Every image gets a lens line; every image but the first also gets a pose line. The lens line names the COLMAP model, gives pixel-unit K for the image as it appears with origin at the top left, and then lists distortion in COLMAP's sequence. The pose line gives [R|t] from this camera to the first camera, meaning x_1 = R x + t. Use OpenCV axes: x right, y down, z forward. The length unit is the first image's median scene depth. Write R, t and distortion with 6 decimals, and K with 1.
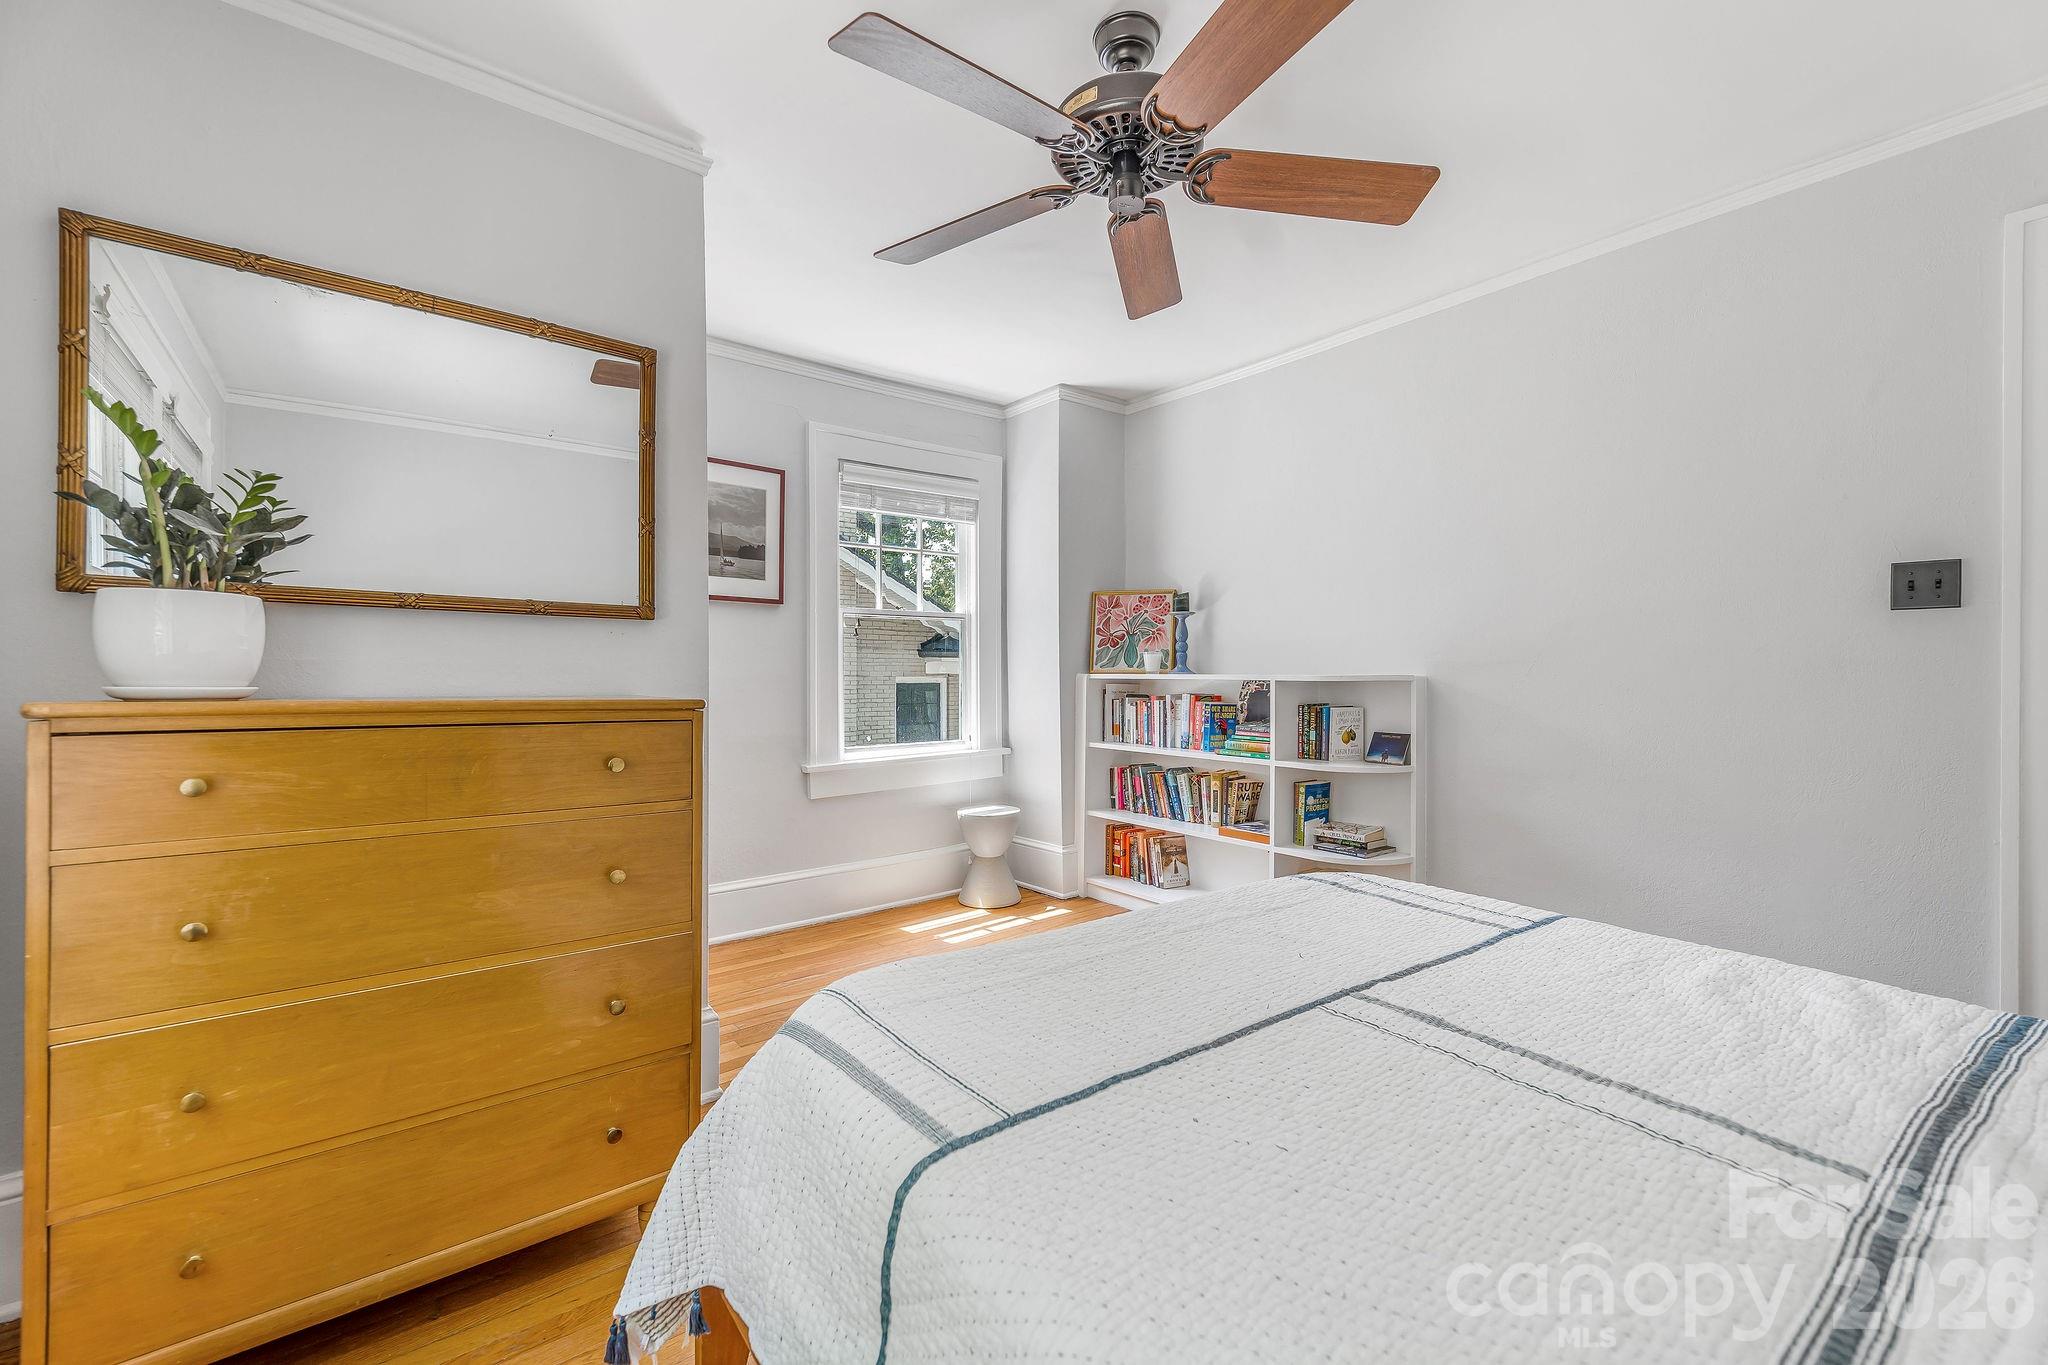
lens RADIAL K [[836.4, 0, 1024.0], [0, 836.4, 682.5], [0, 0, 1]] dist [0.001318, 0.000126]
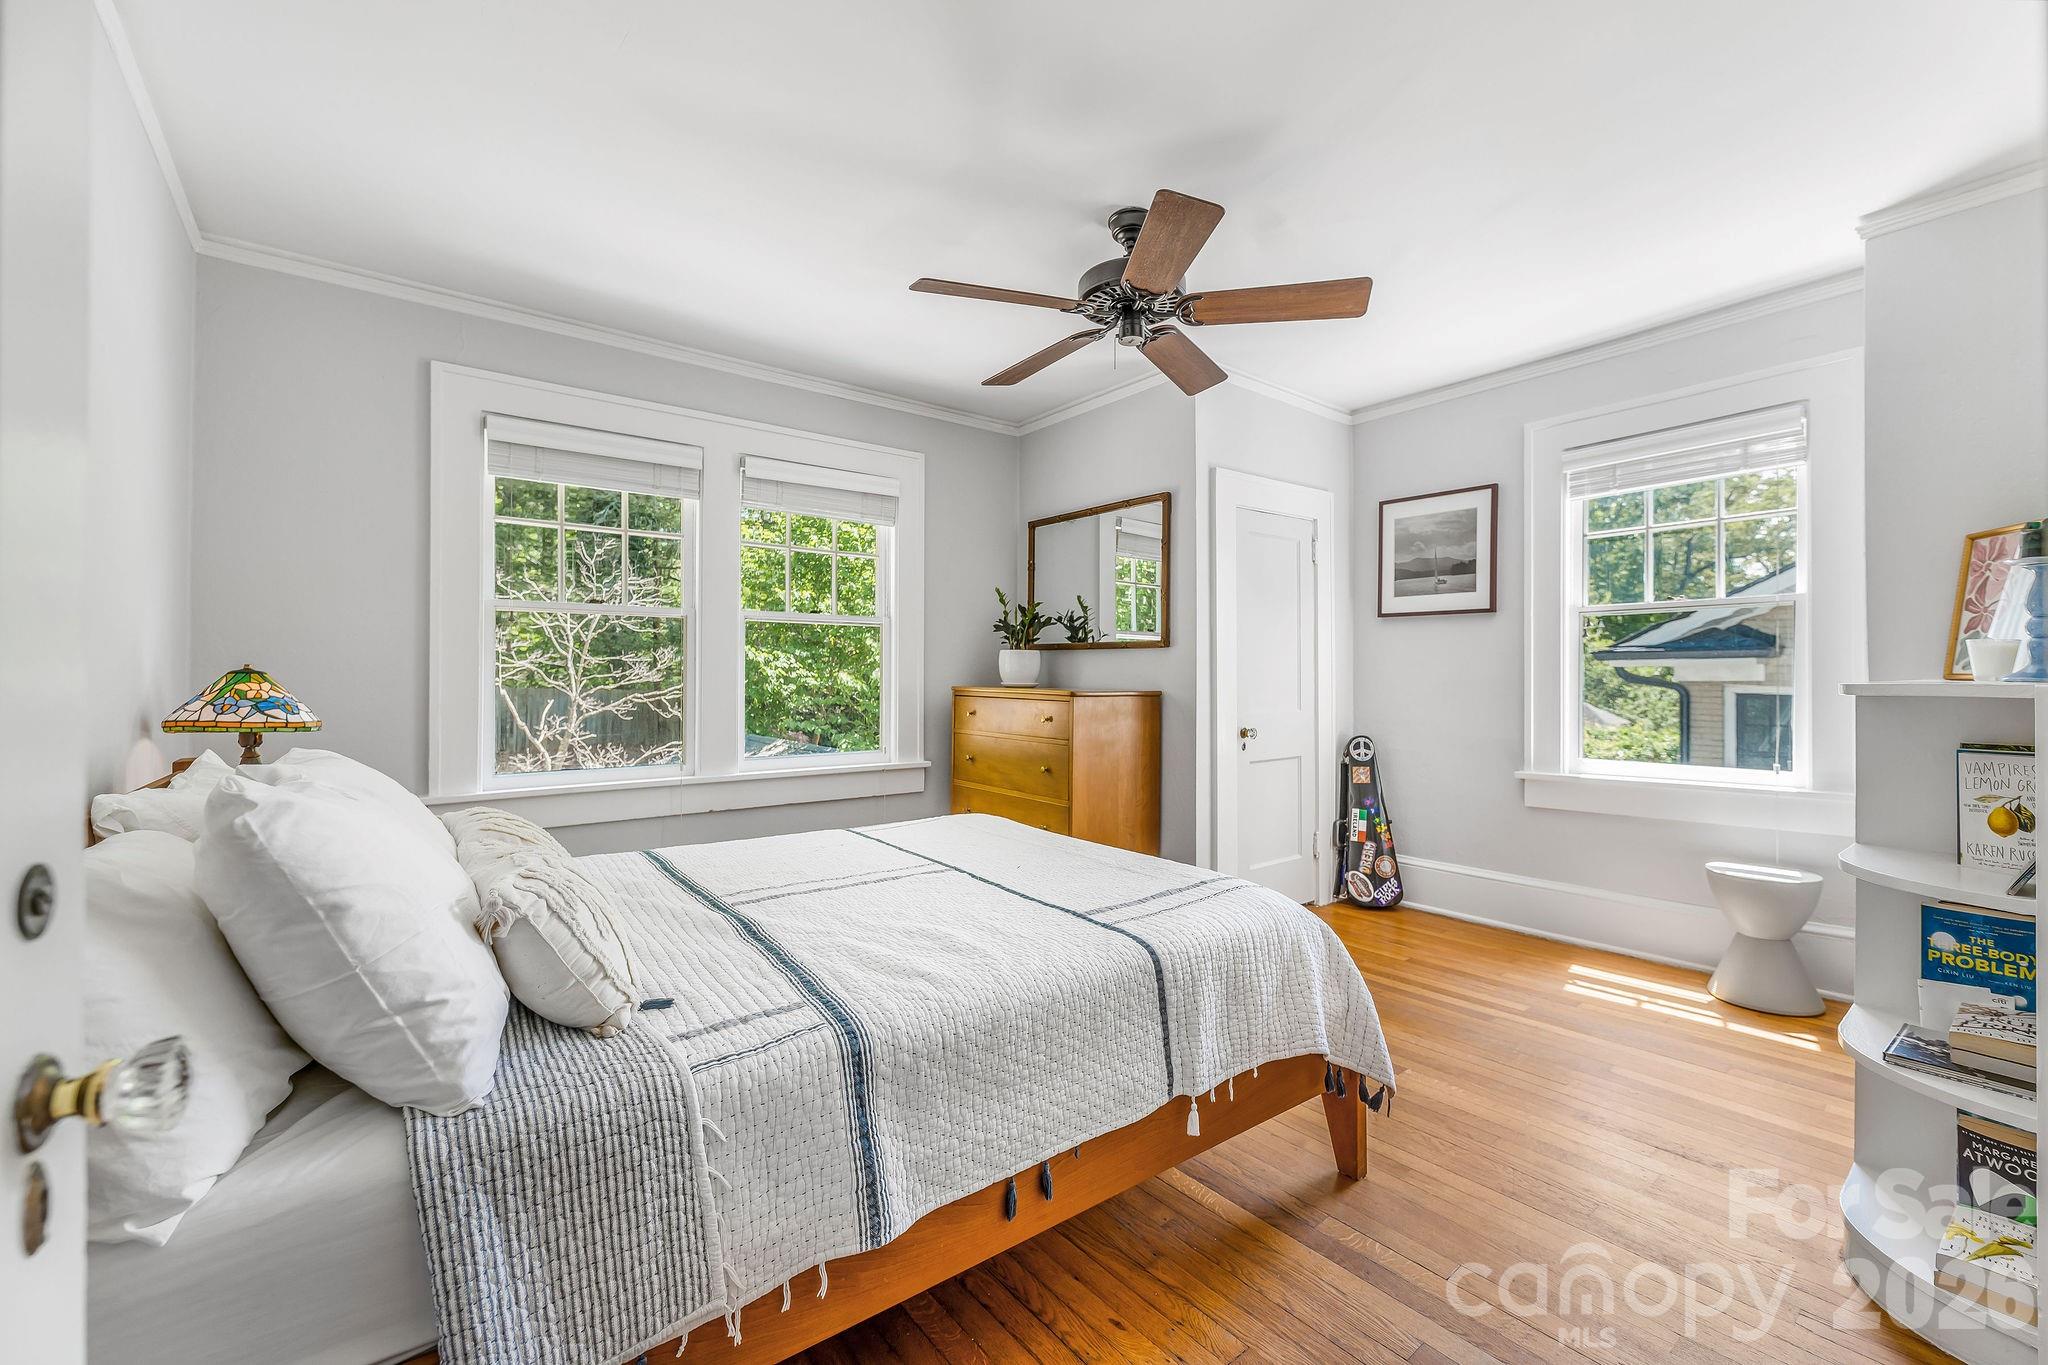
lens RADIAL K [[855.7, 0, 1024.0], [0, 855.7, 682.5], [0, 0, 1]] dist [0.000447, 0.000059]
pose [[-0.016931, 0.006247, -0.999837, 0.795652], [-0.011558, 0.999912, 0.006443, -0.006325], [0.999790, 0.011666, -0.016857, 0.439920]]
